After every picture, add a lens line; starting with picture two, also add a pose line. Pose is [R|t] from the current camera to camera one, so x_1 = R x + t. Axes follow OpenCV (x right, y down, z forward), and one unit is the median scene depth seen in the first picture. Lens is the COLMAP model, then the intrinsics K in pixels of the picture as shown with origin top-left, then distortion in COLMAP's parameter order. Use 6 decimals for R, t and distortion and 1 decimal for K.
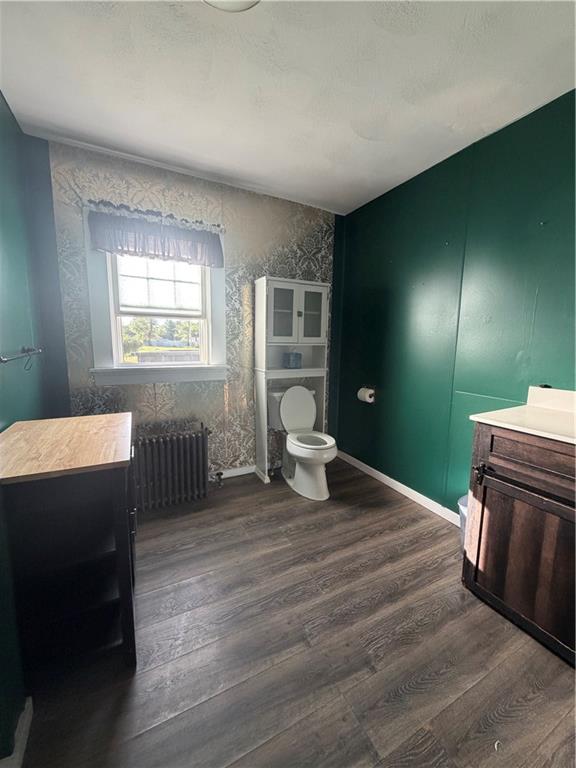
lens RADIAL K [[310.9, 0, 289.0], [0, 310.9, 382.3], [0, 0, 1]] dist [-0.000807, 0.000523]
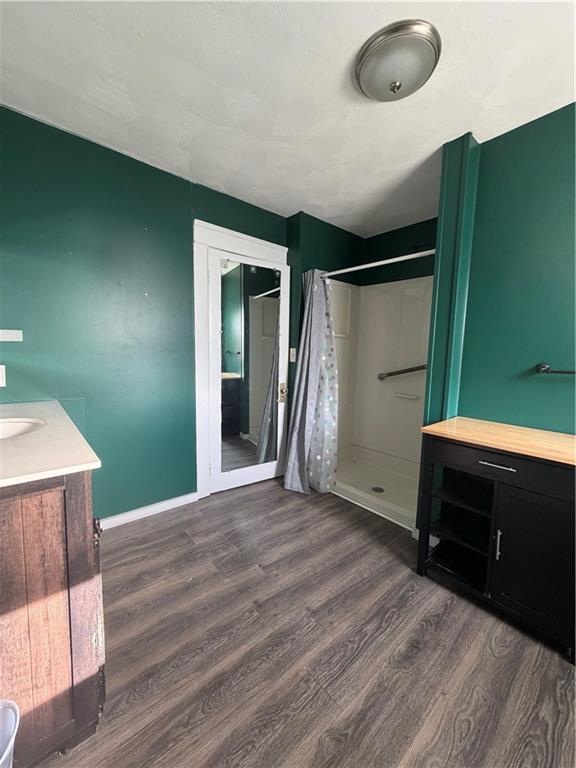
lens RADIAL K [[310.9, 0, 287.7], [0, 310.9, 382.4], [0, 0, 1]] dist [-0.000807, 0.000523]
pose [[-0.972988, -0.005378, -0.230792, 0.374424], [-0.058654, 0.972681, 0.224613, -0.219093], [0.223279, 0.232082, -0.946723, 1.717508]]
